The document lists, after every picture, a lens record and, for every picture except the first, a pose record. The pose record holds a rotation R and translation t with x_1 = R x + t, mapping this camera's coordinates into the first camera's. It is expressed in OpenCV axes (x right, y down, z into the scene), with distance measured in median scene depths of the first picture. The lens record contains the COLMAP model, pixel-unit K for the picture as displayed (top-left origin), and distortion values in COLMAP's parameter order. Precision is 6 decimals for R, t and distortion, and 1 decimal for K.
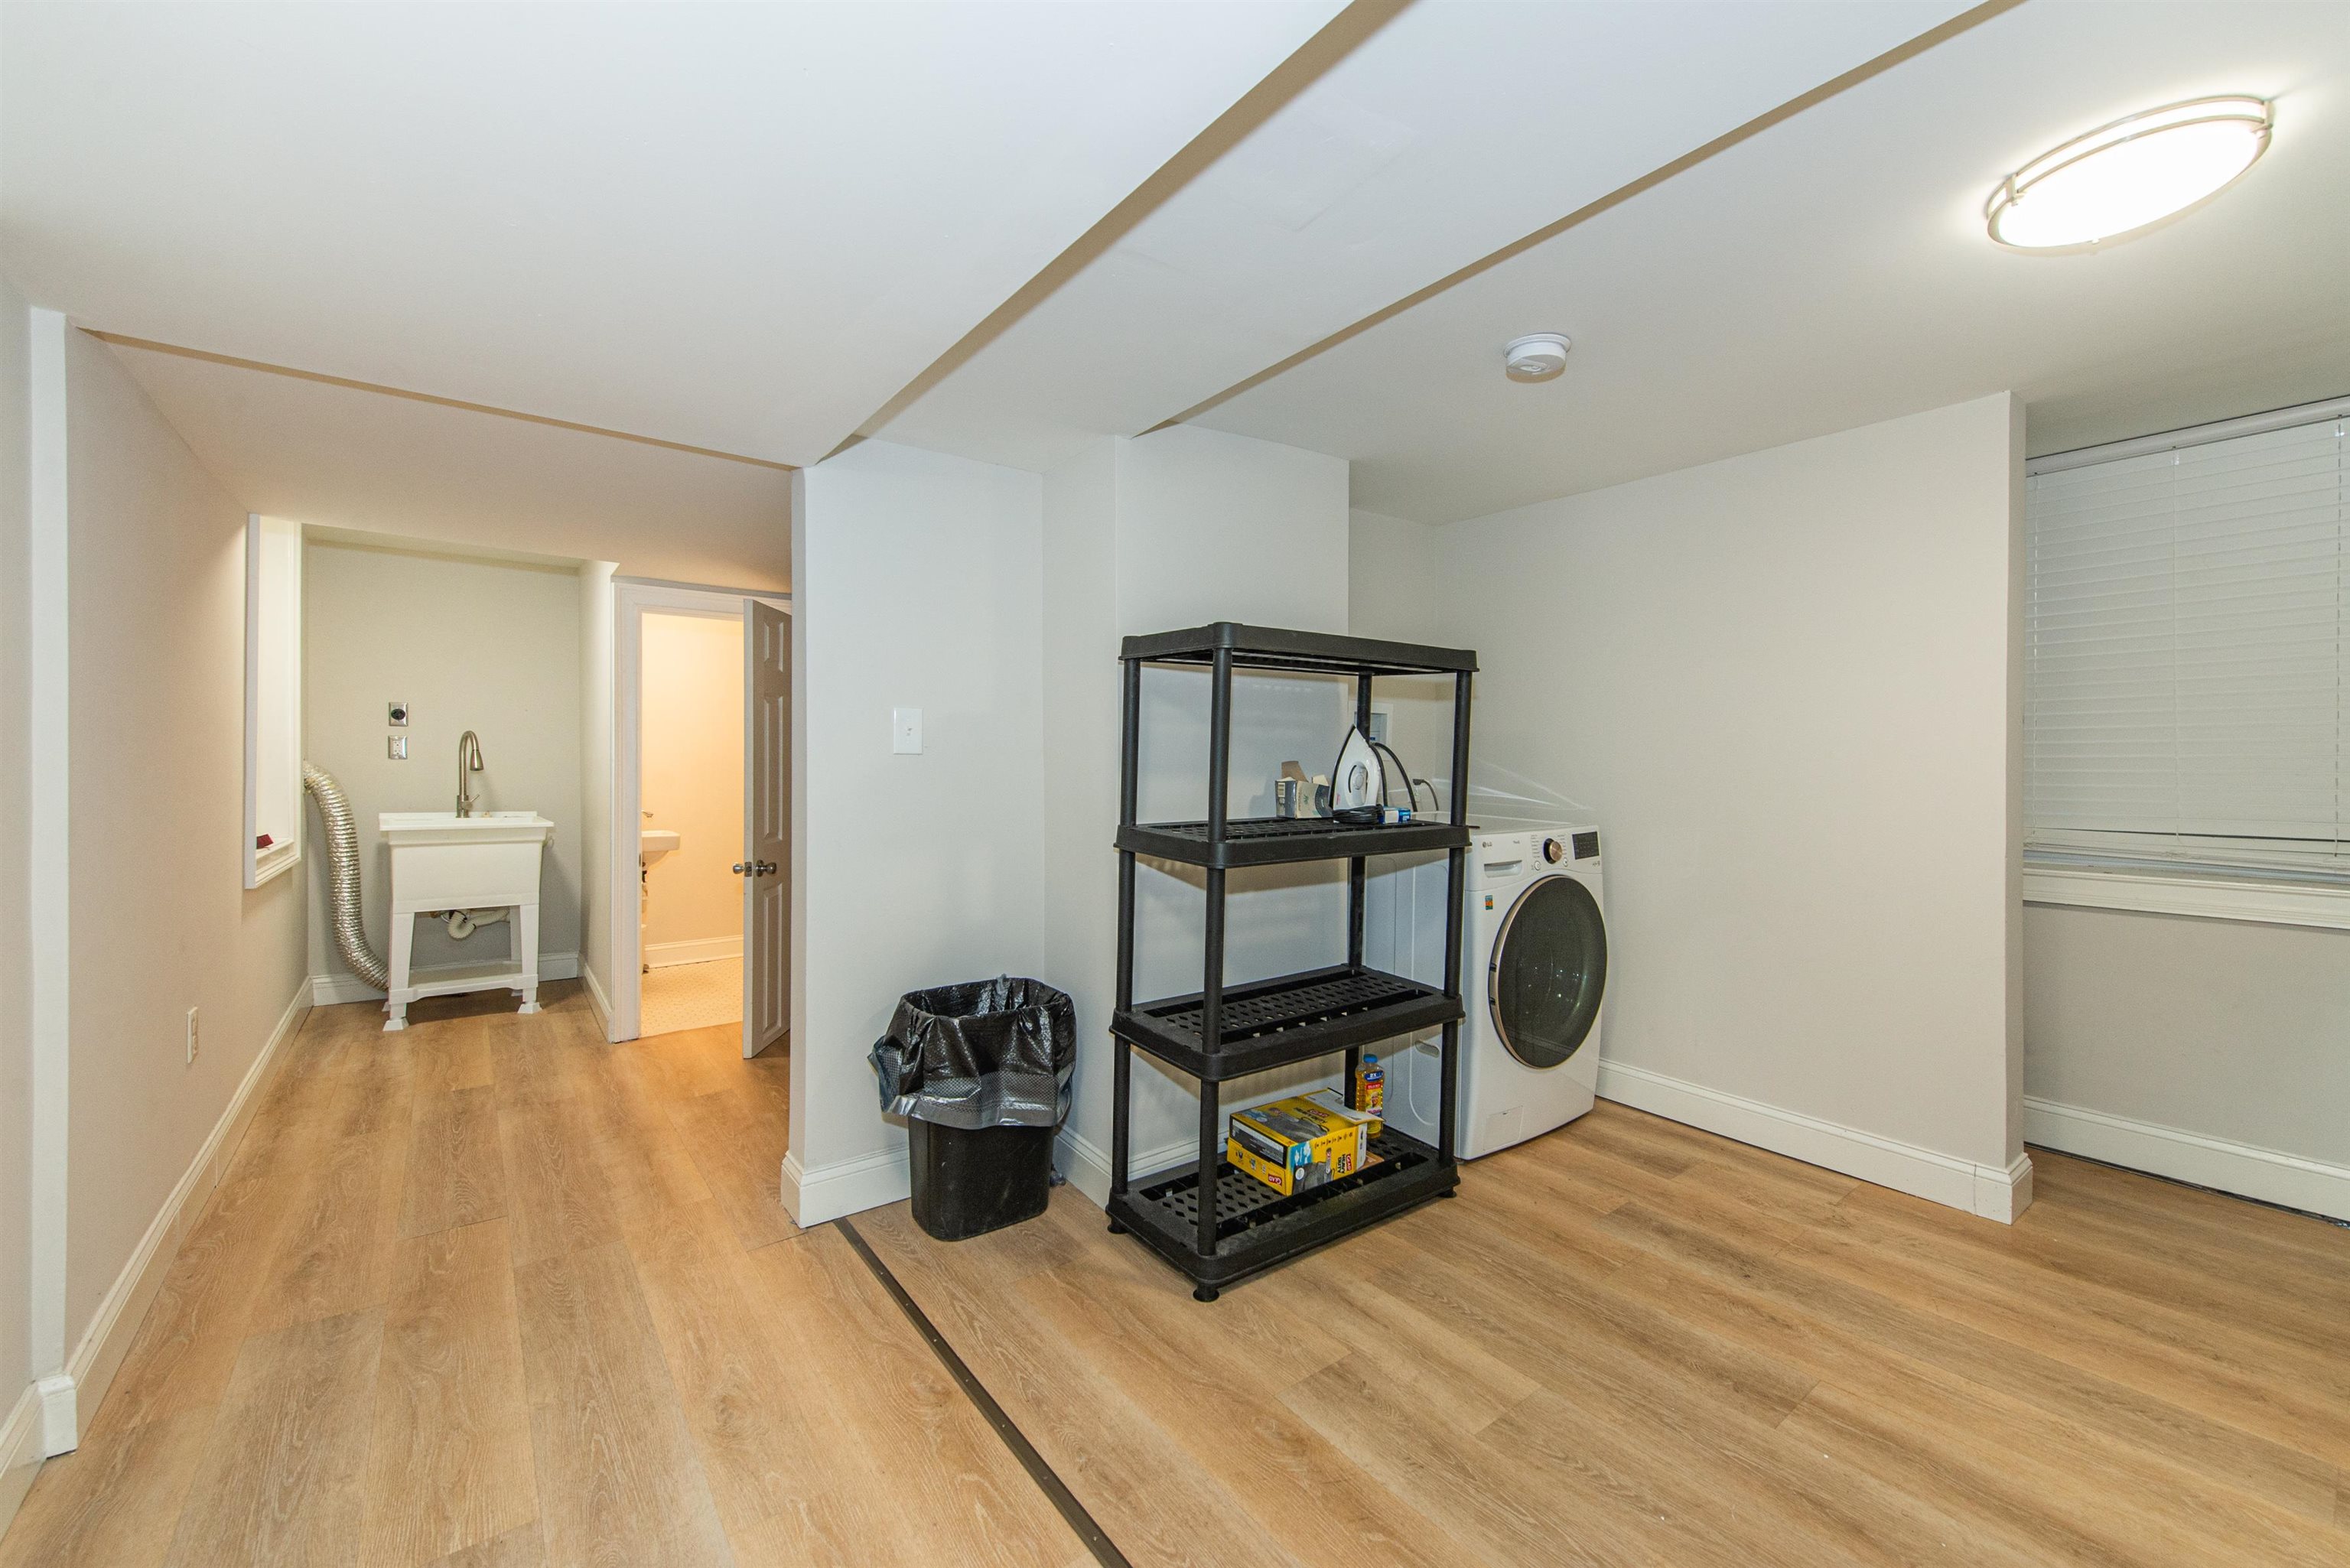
lens RADIAL K [[914.6, 0, 1163.6], [0, 914.6, 790.4], [0, 0, 1]] dist [0.016478, -0.005182]
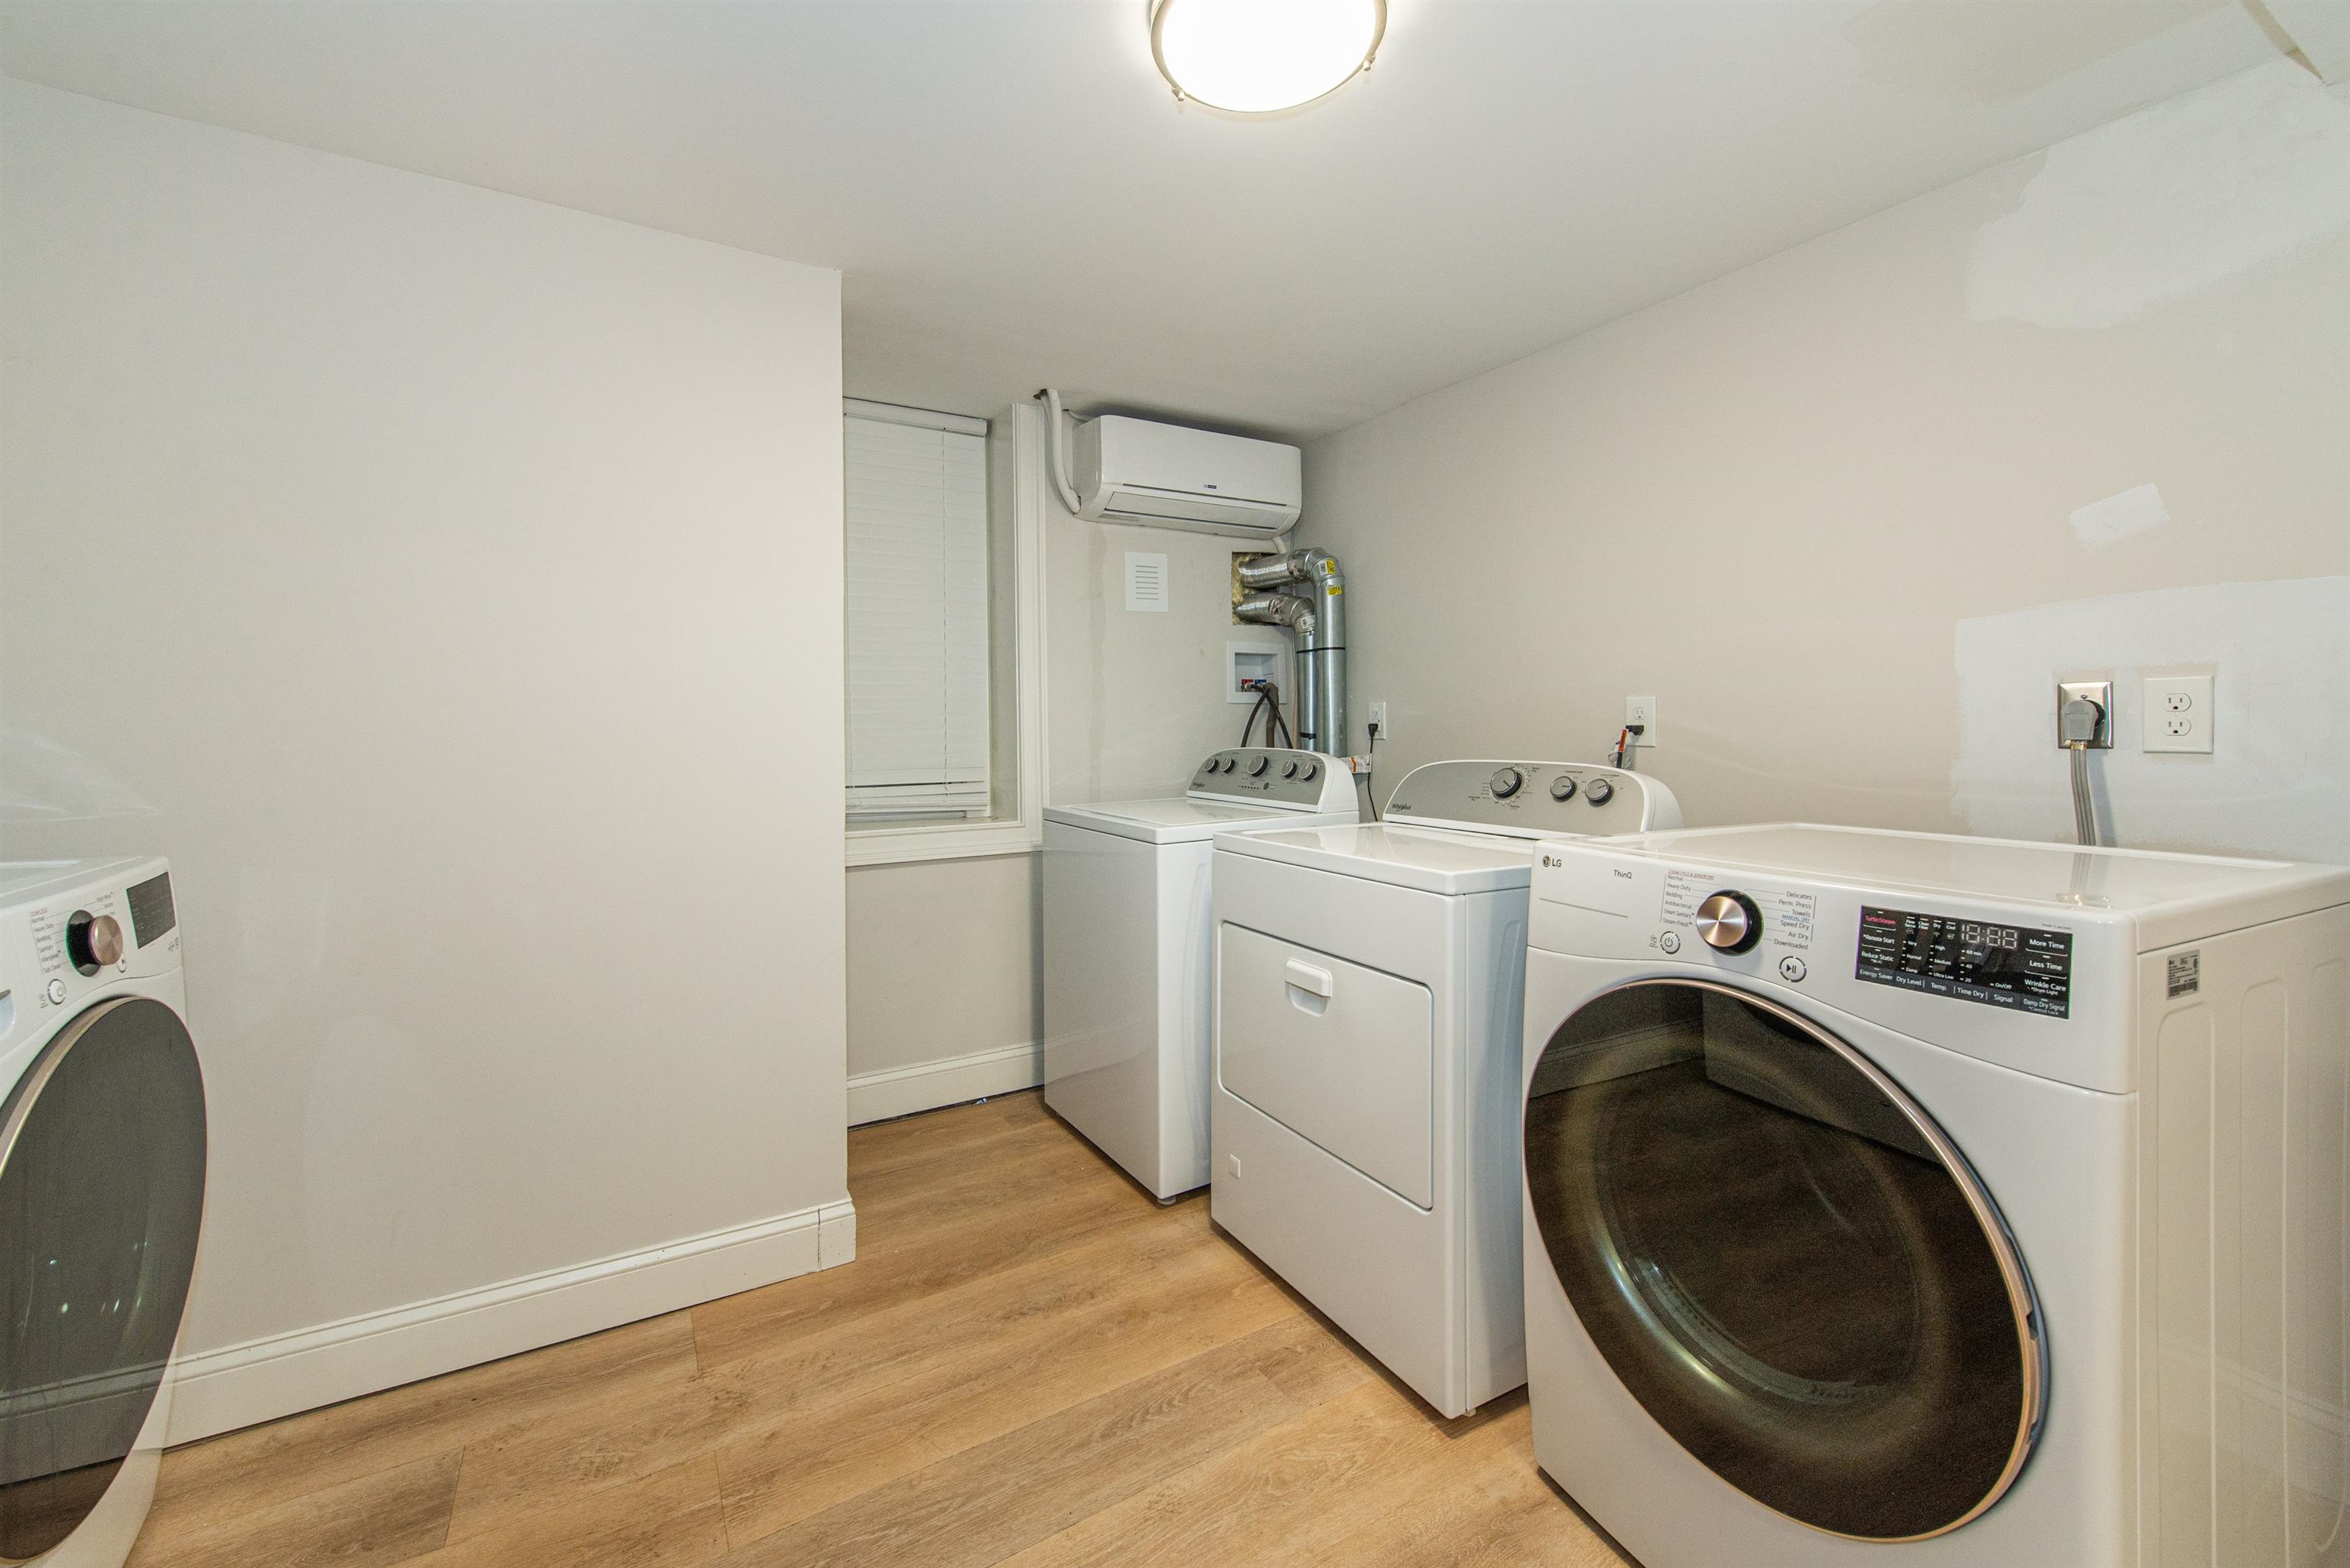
lens RADIAL K [[940.7, 0, 1183.3], [0, 940.7, 731.0], [0, 0, 1]] dist [0.021040, -0.006784]
pose [[0.103089, -0.009541, 0.994626, 0.086467], [0.036379, 0.999321, 0.005815, -0.008980], [-0.994007, 0.035584, 0.103366, 0.585055]]
